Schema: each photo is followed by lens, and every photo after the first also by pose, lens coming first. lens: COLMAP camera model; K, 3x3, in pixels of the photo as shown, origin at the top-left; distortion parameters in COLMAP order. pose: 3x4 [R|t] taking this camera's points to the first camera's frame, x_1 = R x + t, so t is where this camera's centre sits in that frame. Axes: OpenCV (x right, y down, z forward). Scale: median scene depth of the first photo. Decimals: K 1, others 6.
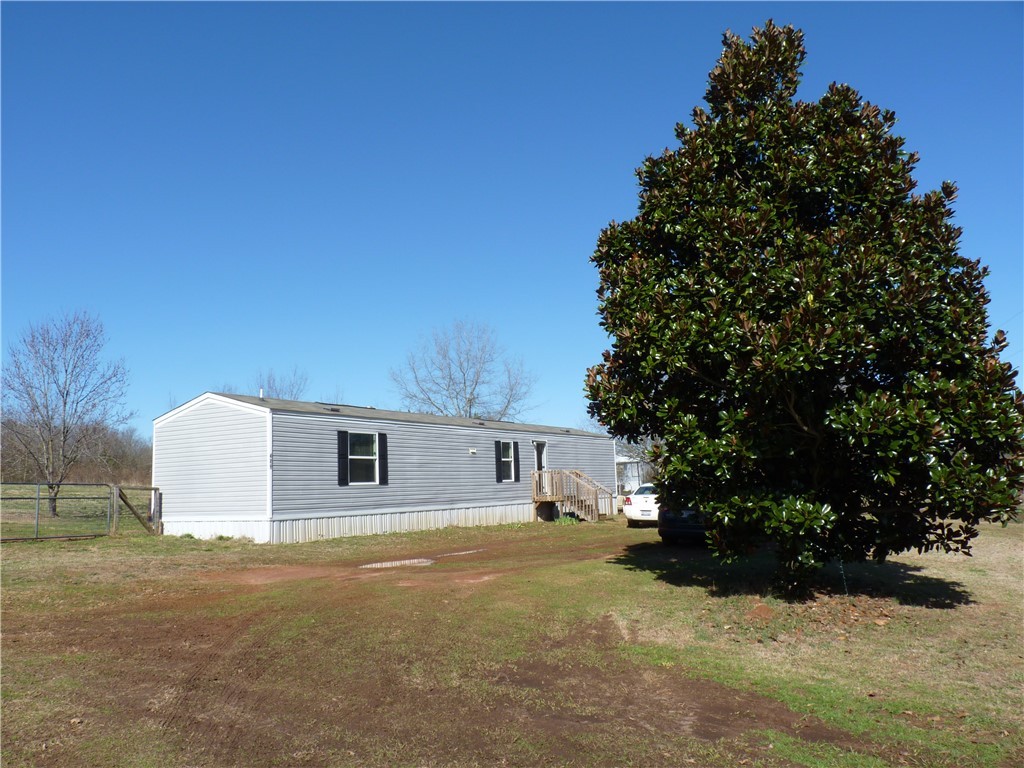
lens RADIAL K [[822.1, 0, 521.5], [0, 822.1, 387.2], [0, 0, 1]] dist [-0.017284, 0.003831]
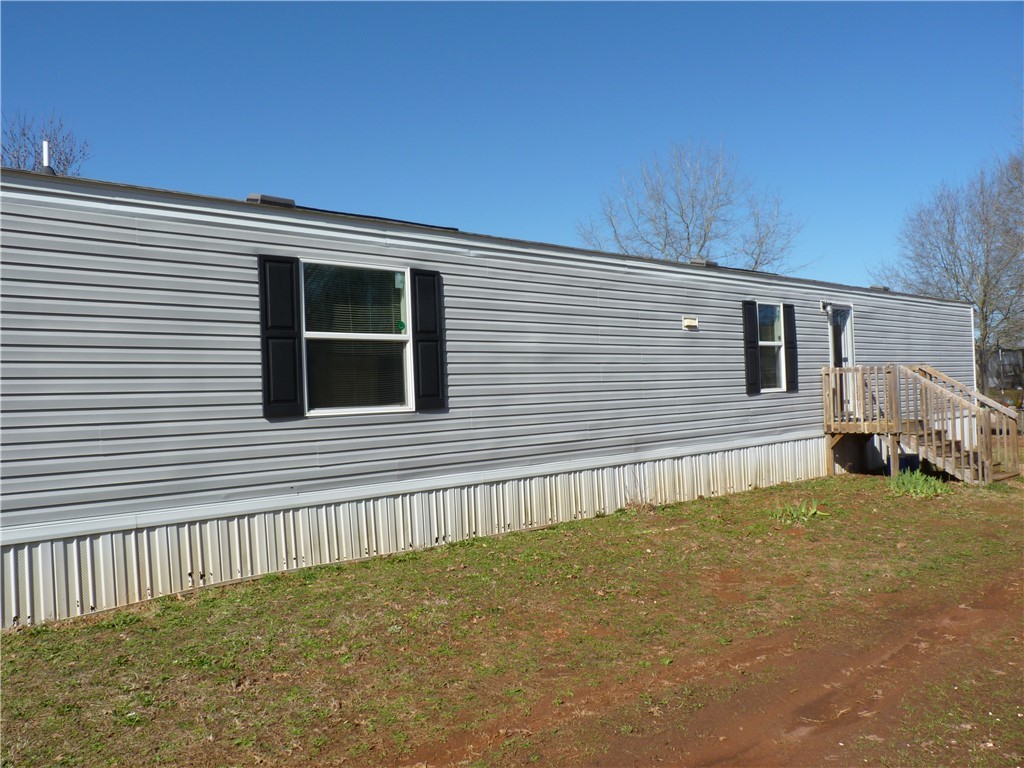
lens RADIAL K [[822.1, 0, 497.1], [0, 822.1, 385.7], [0, 0, 1]] dist [-0.017284, 0.003831]
pose [[0.952450, -0.001497, -0.304691, -0.028689], [0.039398, 0.992198, 0.118281, 0.063982], [0.302137, -0.124661, 0.945078, 0.650730]]
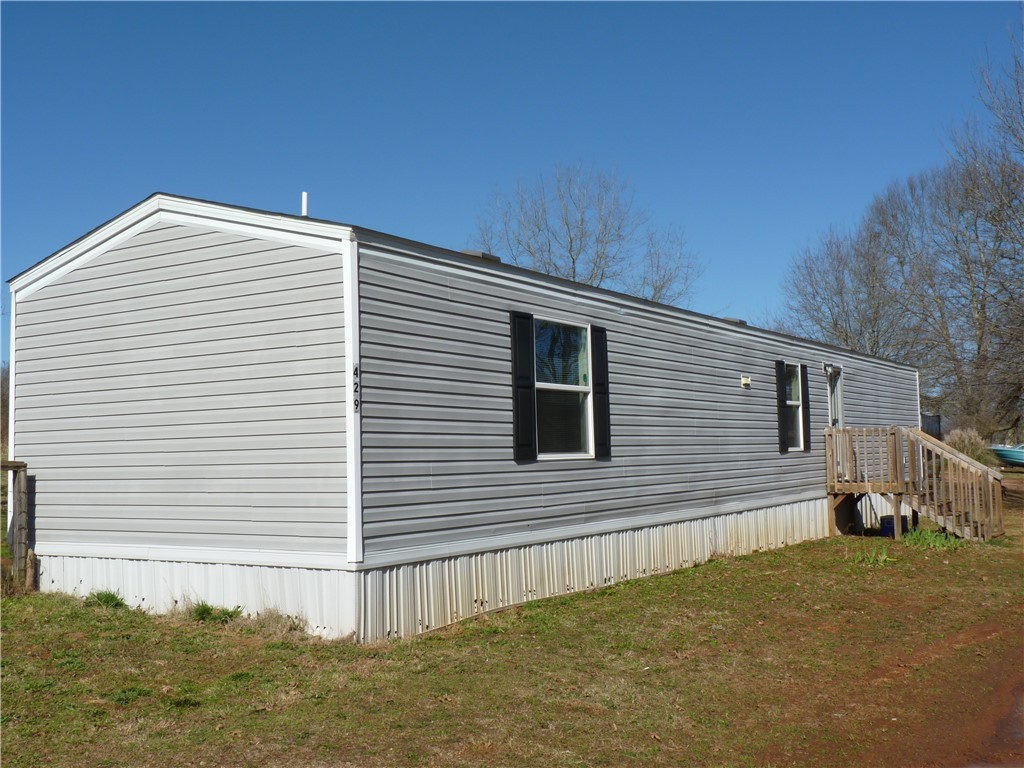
lens RADIAL K [[1122.1, 0, 509.0], [0, 1122.1, 387.0], [0, 0, 1]] dist [0.020076, 0.000000]
pose [[0.999391, 0.008441, -0.033873, -0.190546], [-0.006313, 0.998028, 0.062456, 0.050760], [0.034333, -0.062204, 0.997473, 0.460524]]
